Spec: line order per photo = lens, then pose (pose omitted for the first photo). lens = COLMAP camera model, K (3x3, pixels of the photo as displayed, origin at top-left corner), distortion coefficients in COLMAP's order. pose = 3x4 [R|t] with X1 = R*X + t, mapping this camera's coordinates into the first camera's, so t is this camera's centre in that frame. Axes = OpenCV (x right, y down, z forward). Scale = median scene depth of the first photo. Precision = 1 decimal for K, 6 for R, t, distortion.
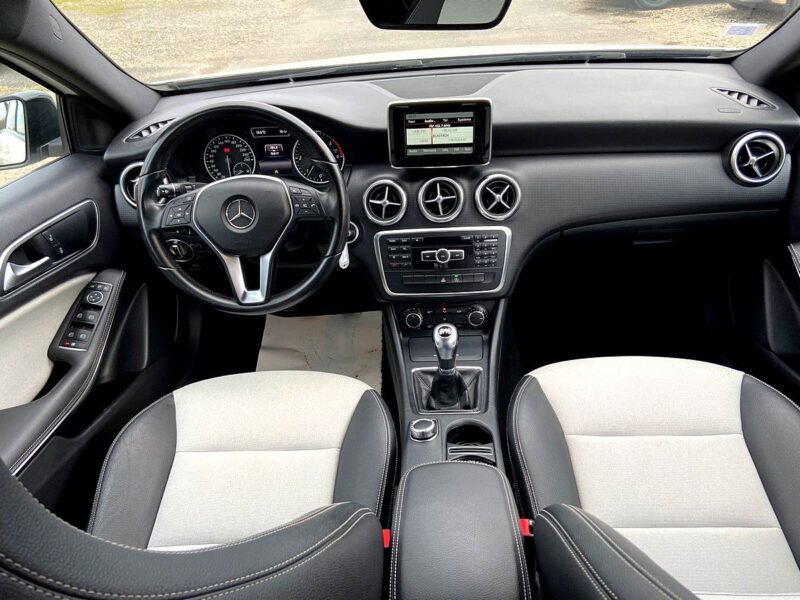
lens RADIAL K [[602.1, 0, 405.1], [0, 602.1, 306.6], [0, 0, 1]] dist [0.098020, -0.119050]
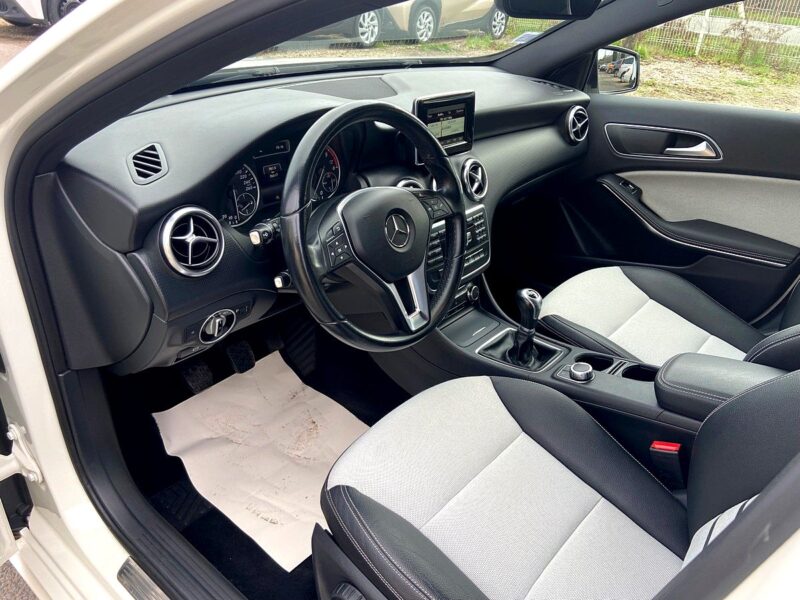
lens RADIAL K [[602.1, 0, 405.1], [0, 602.1, 306.6], [0, 0, 1]] dist [0.098020, -0.119050]
pose [[0.598838, -0.302776, 0.741431, -0.825688], [0.340918, 0.934087, 0.106098, -0.124248], [-0.724685, 0.189232, 0.662588, 0.400109]]
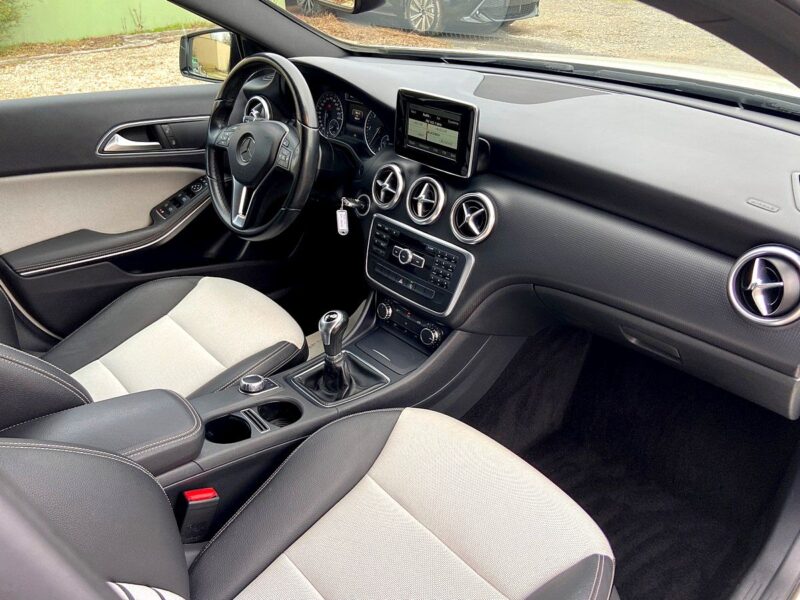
lens RADIAL K [[592.1, 0, 405.2], [0, 592.1, 298.2], [0, 0, 1]] dist [0.095696, -0.110423]
pose [[0.704497, 0.402477, -0.584547, 0.643617], [-0.402509, 0.904957, 0.137983, -0.155737], [0.584525, 0.138077, 0.799541, 0.265432]]
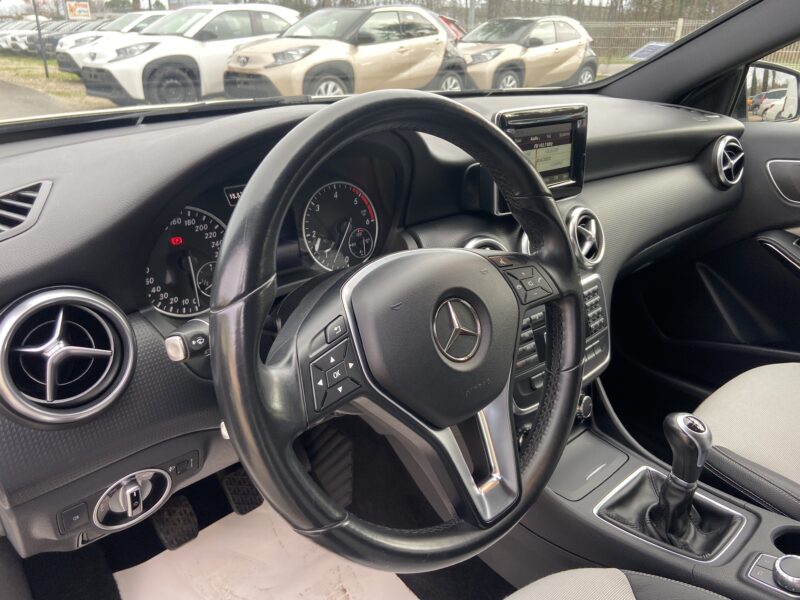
lens RADIAL K [[602.1, 0, 405.1], [0, 602.1, 306.6], [0, 0, 1]] dist [0.098020, -0.119050]
pose [[0.697482, -0.221773, 0.681422, -0.532772], [0.334963, 0.941527, -0.036431, -0.147829], [-0.633497, 0.253661, 0.730984, 0.618124]]
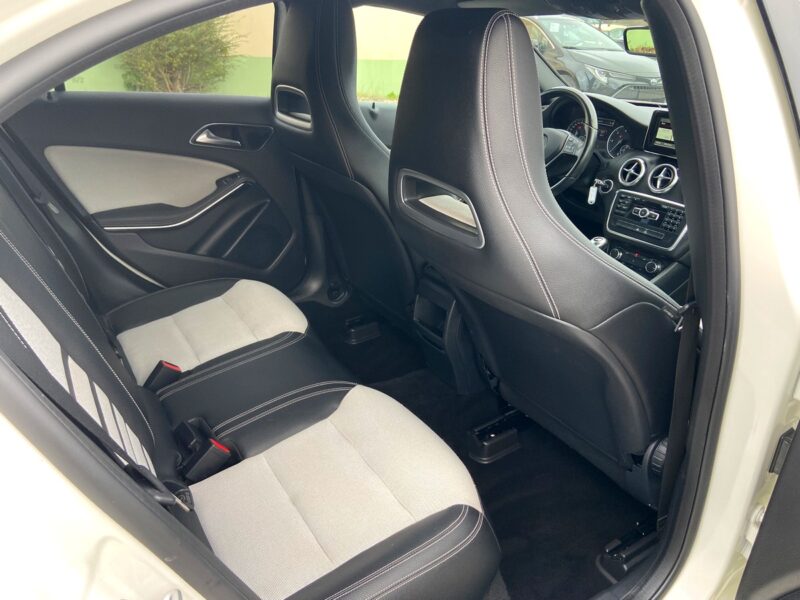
lens RADIAL K [[592.1, 0, 405.2], [0, 592.1, 298.2], [0, 0, 1]] dist [0.095696, -0.110423]
pose [[0.562494, 0.408016, -0.719113, 0.890925], [-0.506582, 0.857454, 0.090259, 0.263031], [0.653434, 0.313520, 0.689006, -0.339547]]
